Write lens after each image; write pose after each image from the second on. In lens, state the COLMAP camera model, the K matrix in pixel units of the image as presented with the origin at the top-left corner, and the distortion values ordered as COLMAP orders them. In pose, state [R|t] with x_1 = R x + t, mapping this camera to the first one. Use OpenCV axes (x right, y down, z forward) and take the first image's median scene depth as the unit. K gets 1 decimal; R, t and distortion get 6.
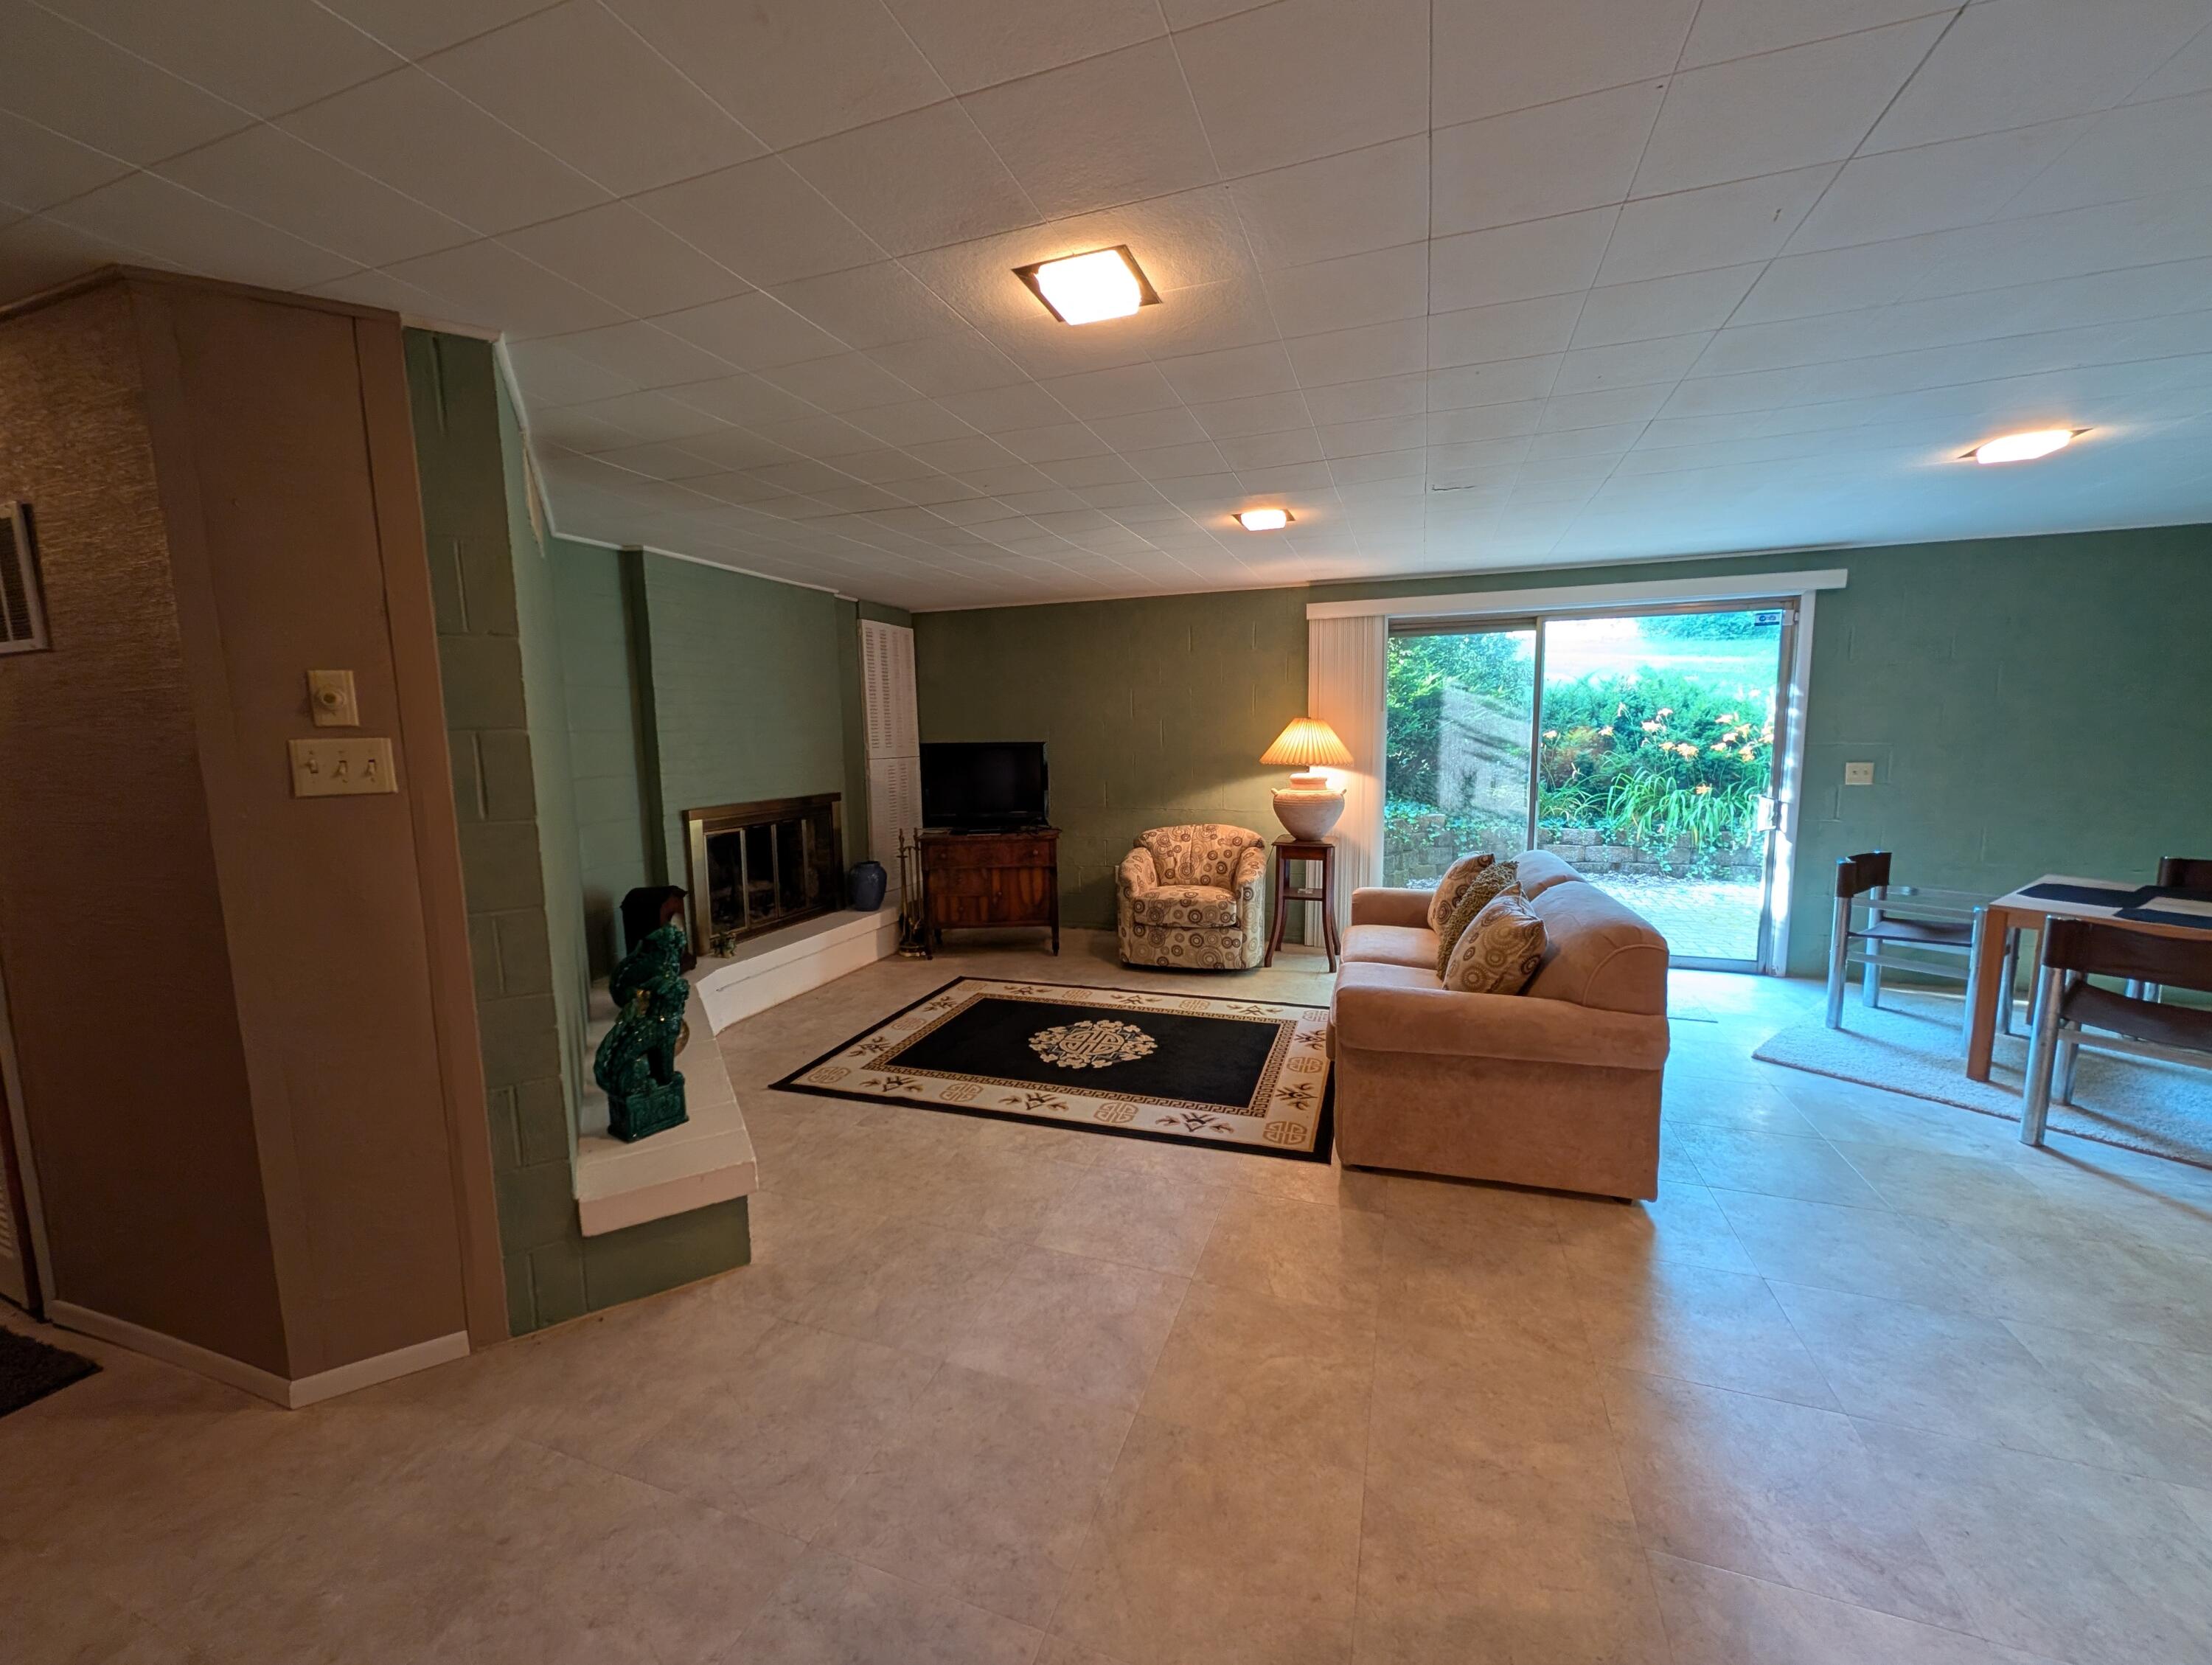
lens RADIAL K [[856.2, 0, 1114.1], [0, 856.2, 831.6], [0, 0, 1]] dist [0.001456, -0.000320]
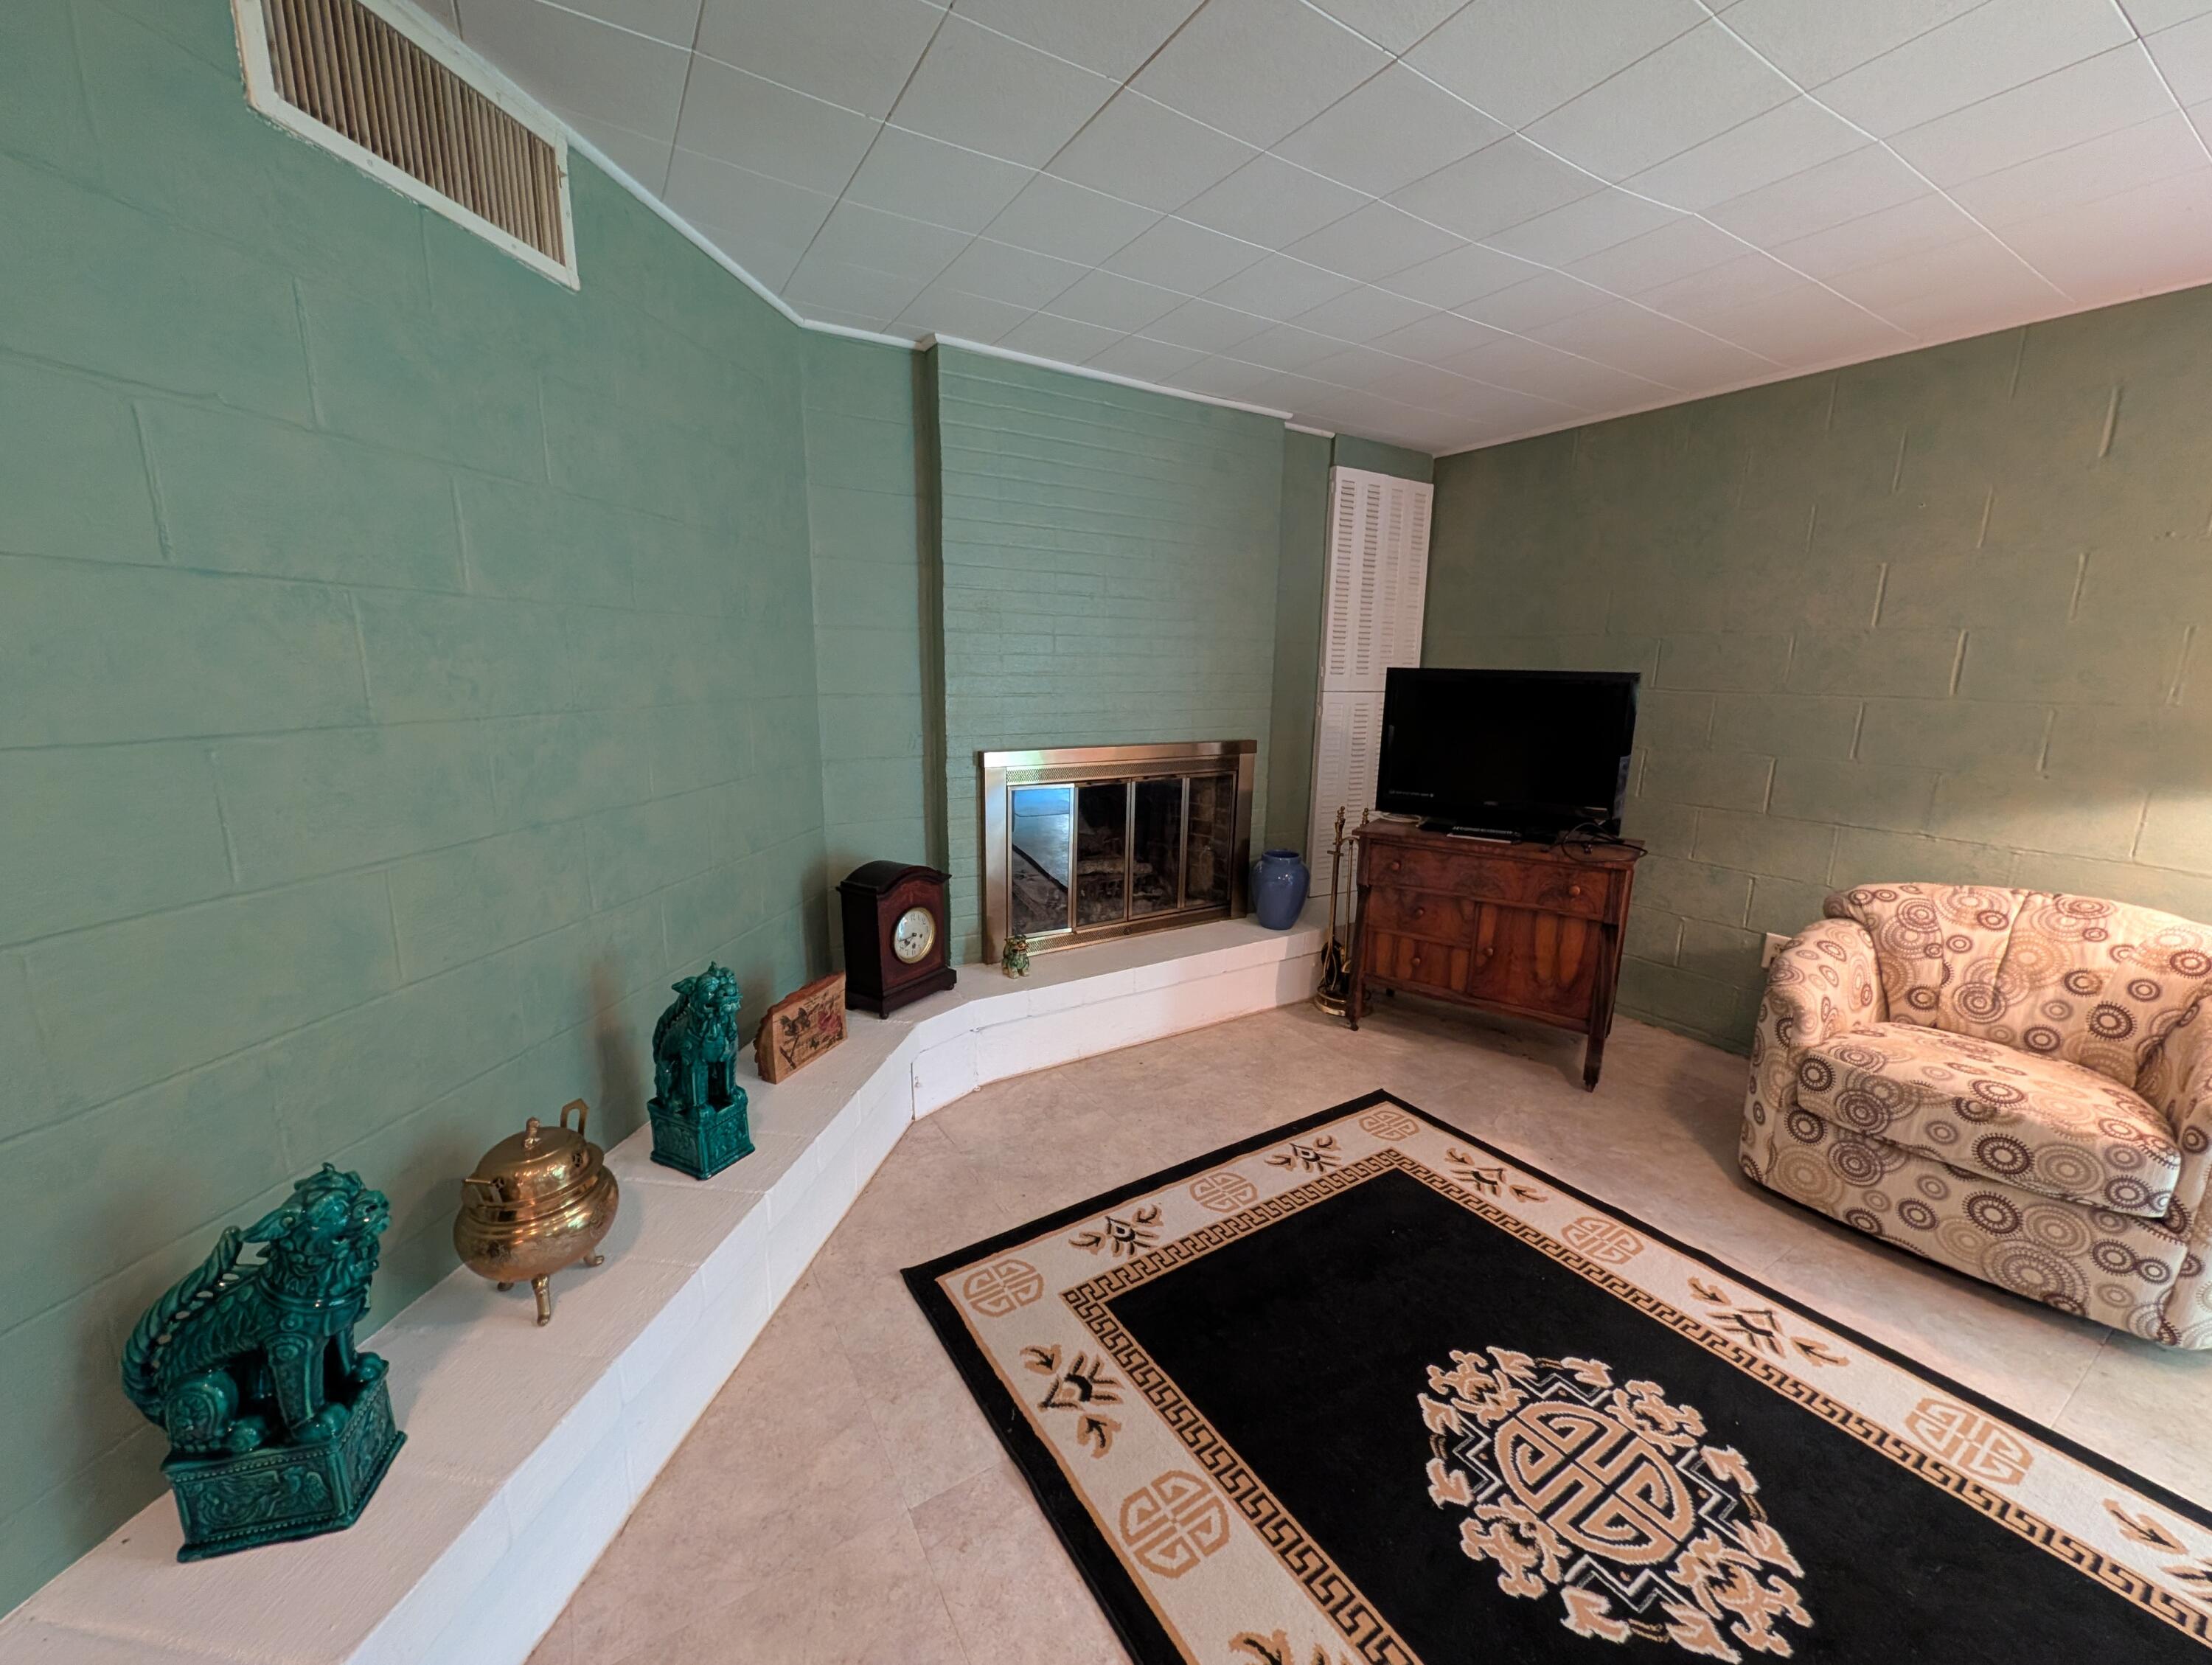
lens RADIAL K [[856.2, 0, 1114.5], [0, 856.2, 833.4], [0, 0, 1]] dist [0.001456, -0.000320]
pose [[0.781860, 0.148415, -0.605531, -0.002663], [-0.102295, 0.988628, 0.110229, -0.040621], [0.615004, -0.024241, 0.788151, 0.469916]]
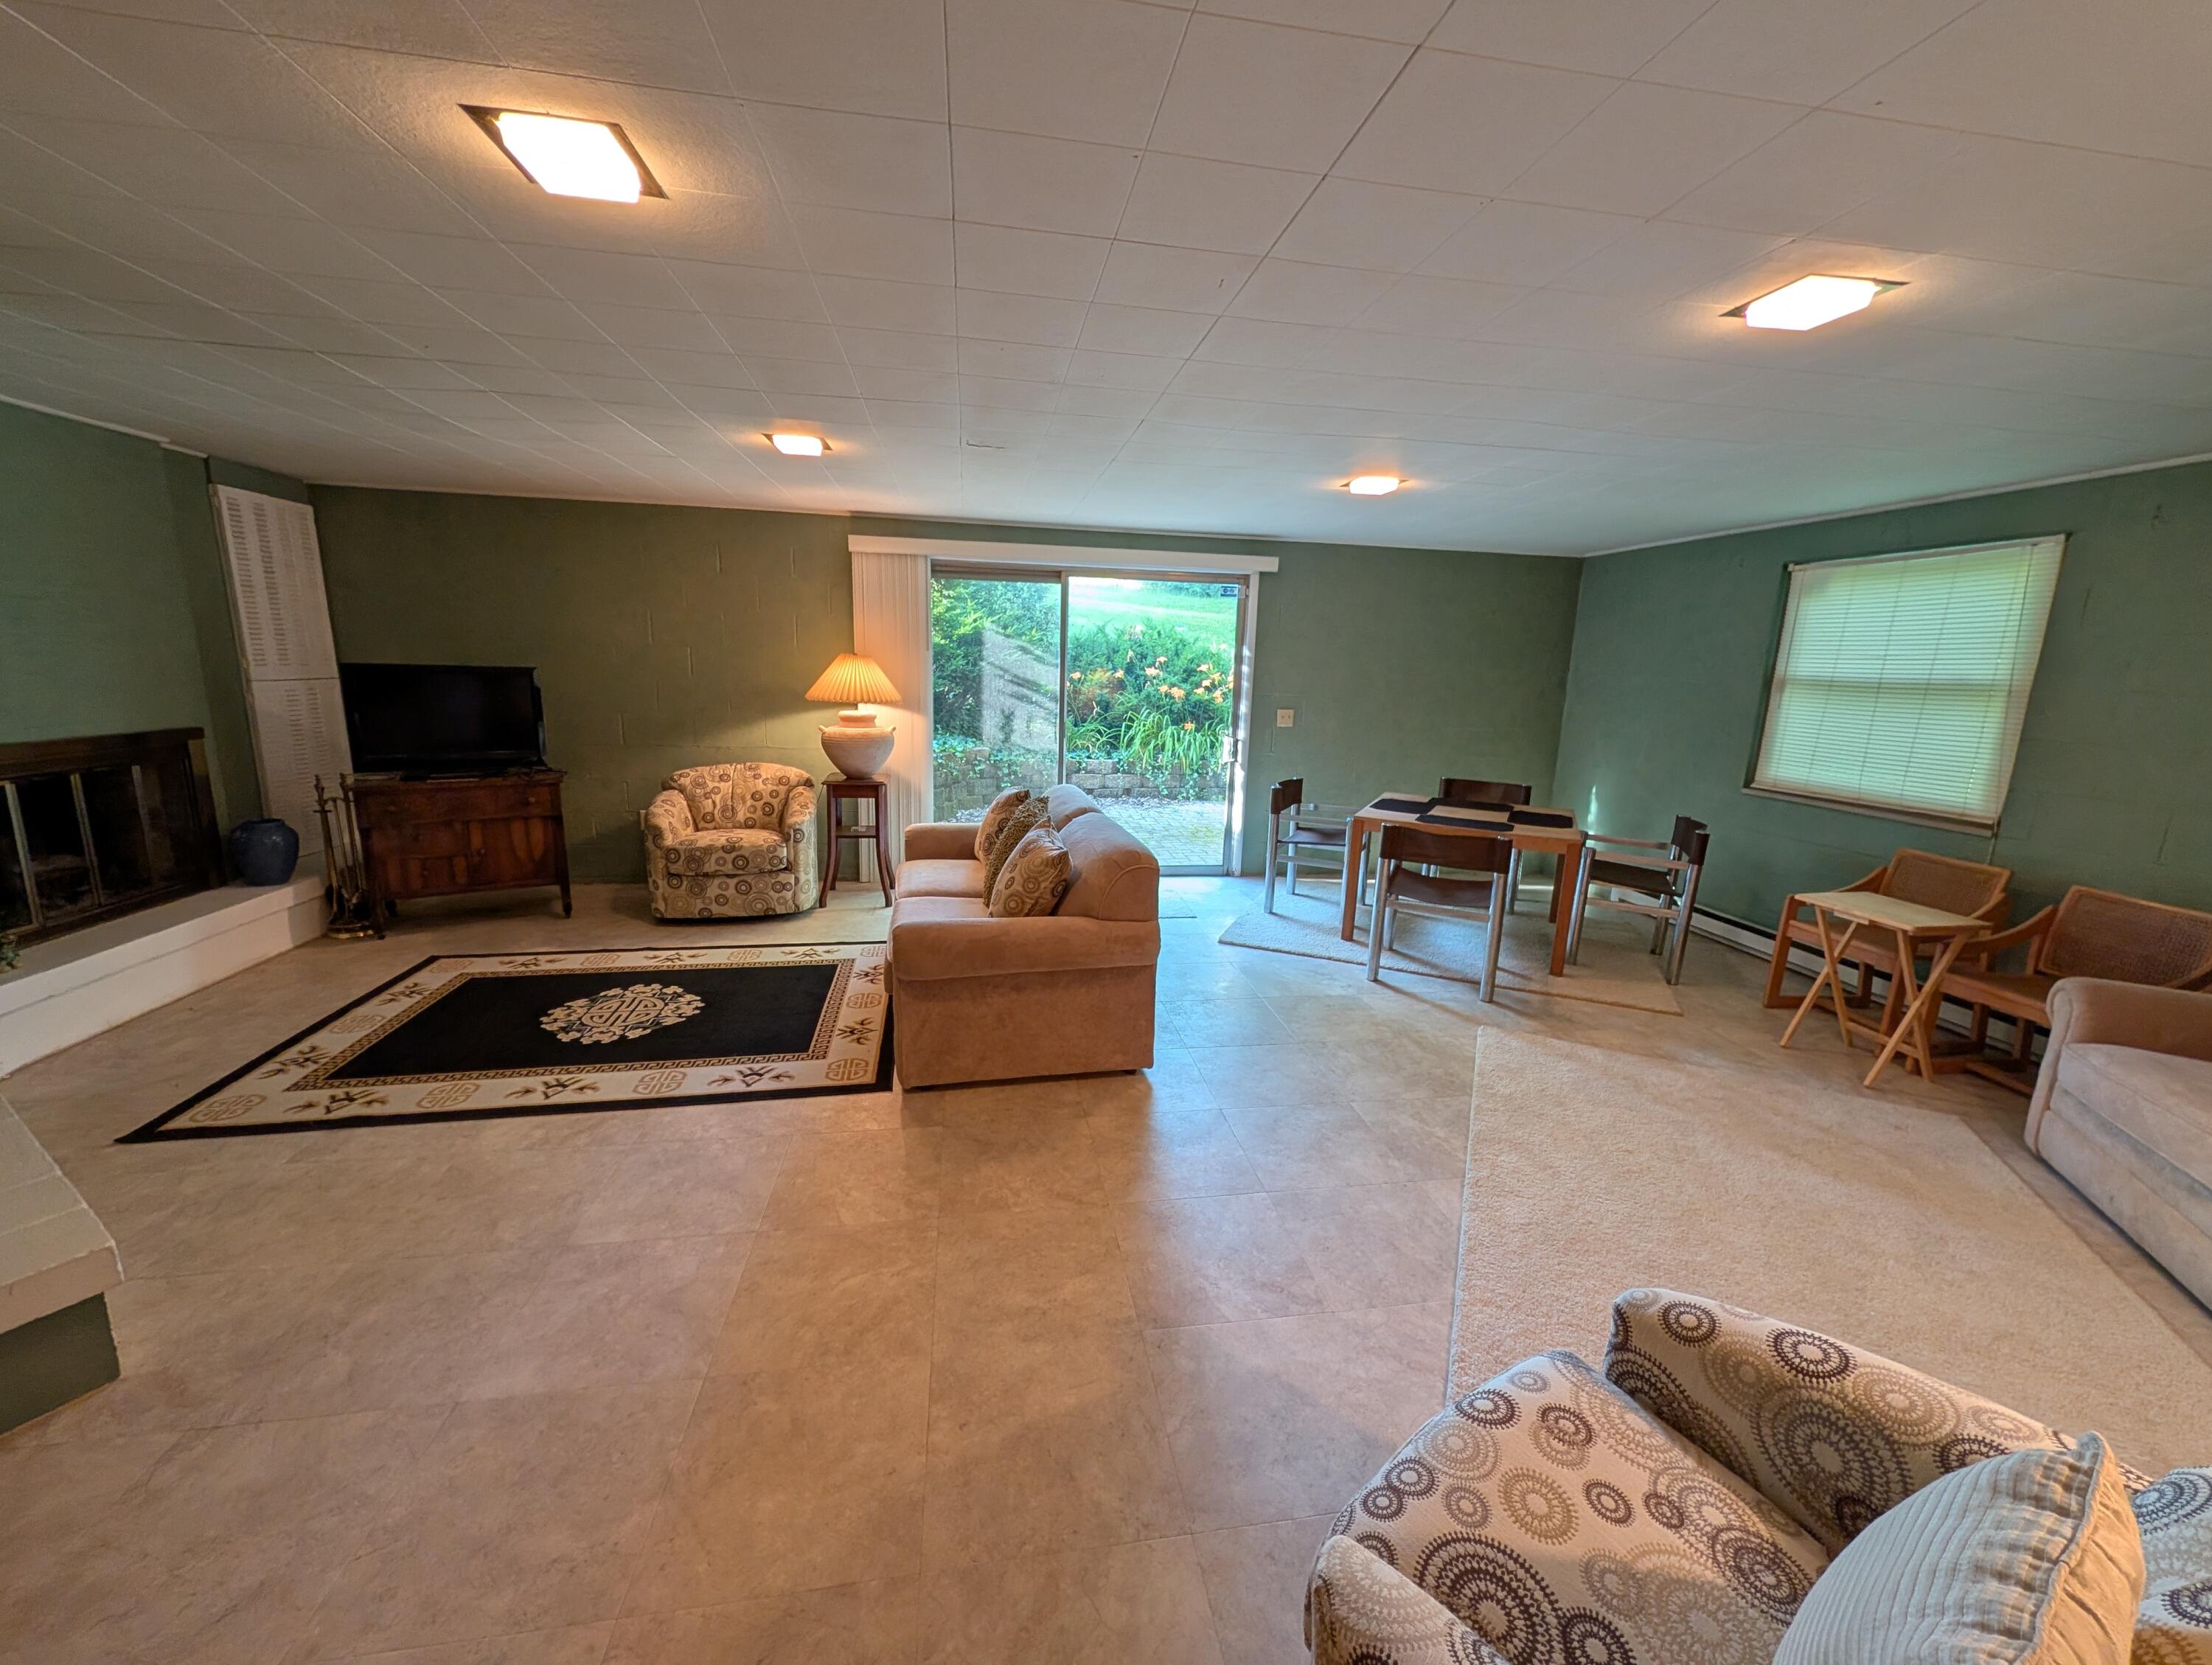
lens RADIAL K [[856.2, 0, 1113.3], [0, 856.2, 831.1], [0, 0, 1]] dist [0.001456, -0.000320]
pose [[0.872464, -0.053860, 0.485700, -0.003477], [0.013399, 0.996171, 0.086398, -0.011298], [-0.488494, -0.068871, 0.869845, -0.019124]]
